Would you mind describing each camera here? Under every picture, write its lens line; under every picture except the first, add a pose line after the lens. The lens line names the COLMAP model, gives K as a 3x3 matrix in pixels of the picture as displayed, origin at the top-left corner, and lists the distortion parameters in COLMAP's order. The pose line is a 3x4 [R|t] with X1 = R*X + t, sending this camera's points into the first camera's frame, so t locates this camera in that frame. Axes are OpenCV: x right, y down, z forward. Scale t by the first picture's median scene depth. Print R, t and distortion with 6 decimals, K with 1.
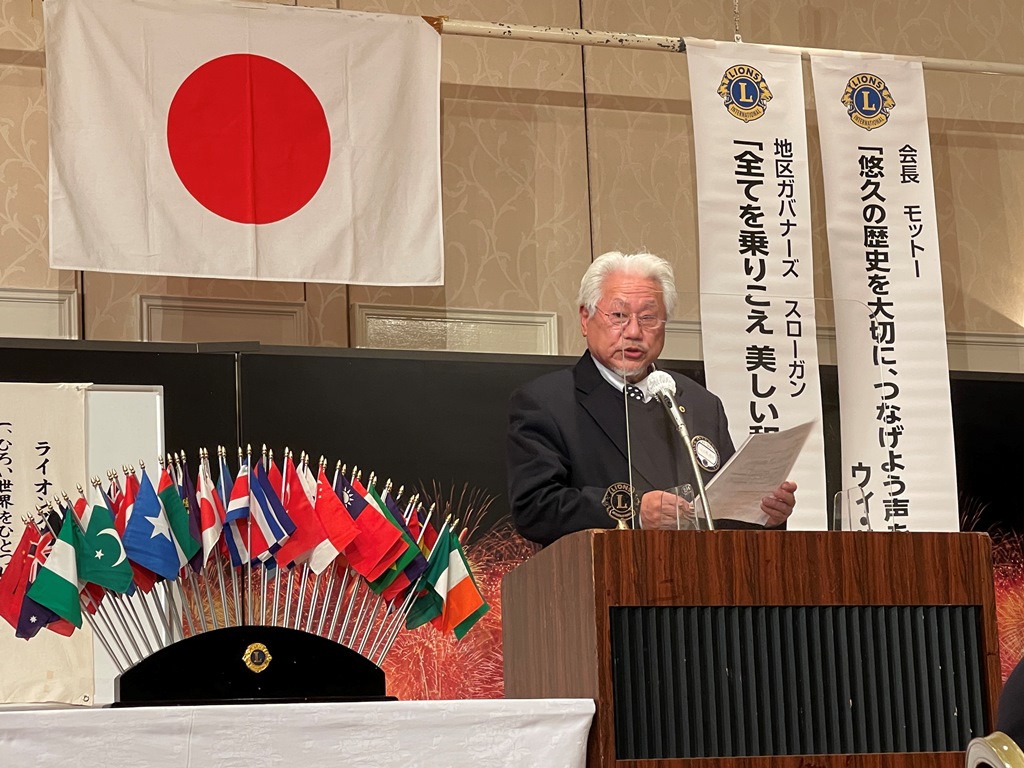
lens RADIAL K [[2834.1, 0, 499.0], [0, 2834.1, 408.9], [0, 0, 1]] dist [0.174412, 0.000000]
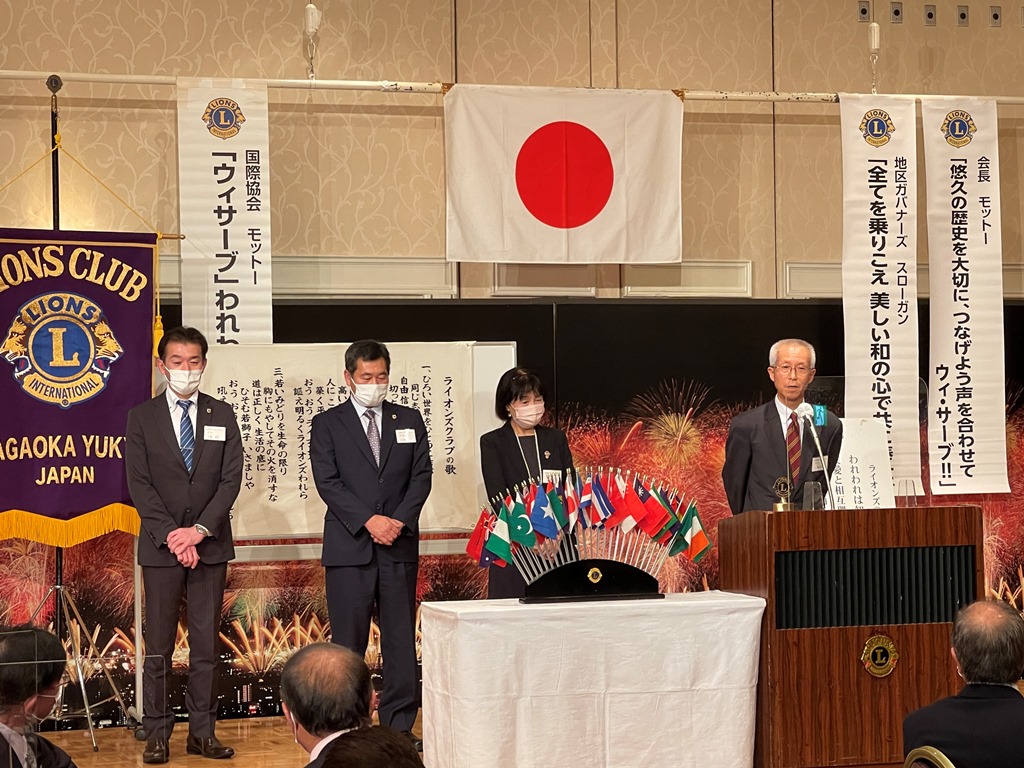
lens RADIAL K [[2371.9, 0, 484.3], [0, 2371.9, 426.0], [0, 0, 1]] dist [0.267264, 0.000000]
pose [[0.996010, 0.021691, -0.086566, -0.011819], [-0.008453, 0.988582, 0.150450, -0.153571], [0.088841, -0.149118, 0.984820, -0.364845]]
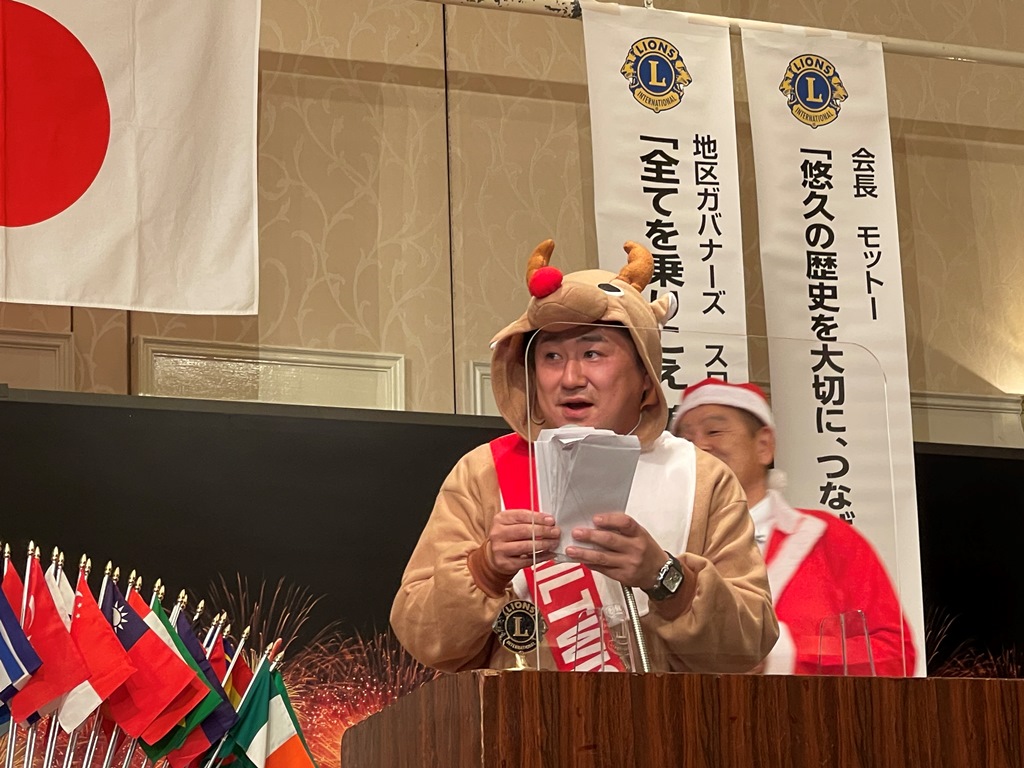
lens RADIAL K [[3308.3, 0, 513.4], [0, 3308.3, 373.1], [0, 0, 1]] dist [0.129489, 0.000000]
pose [[0.997816, 0.021948, 0.062303, -0.006188], [-0.020085, 0.999337, -0.030377, -0.002801], [-0.062928, 0.029059, 0.997595, 0.120358]]
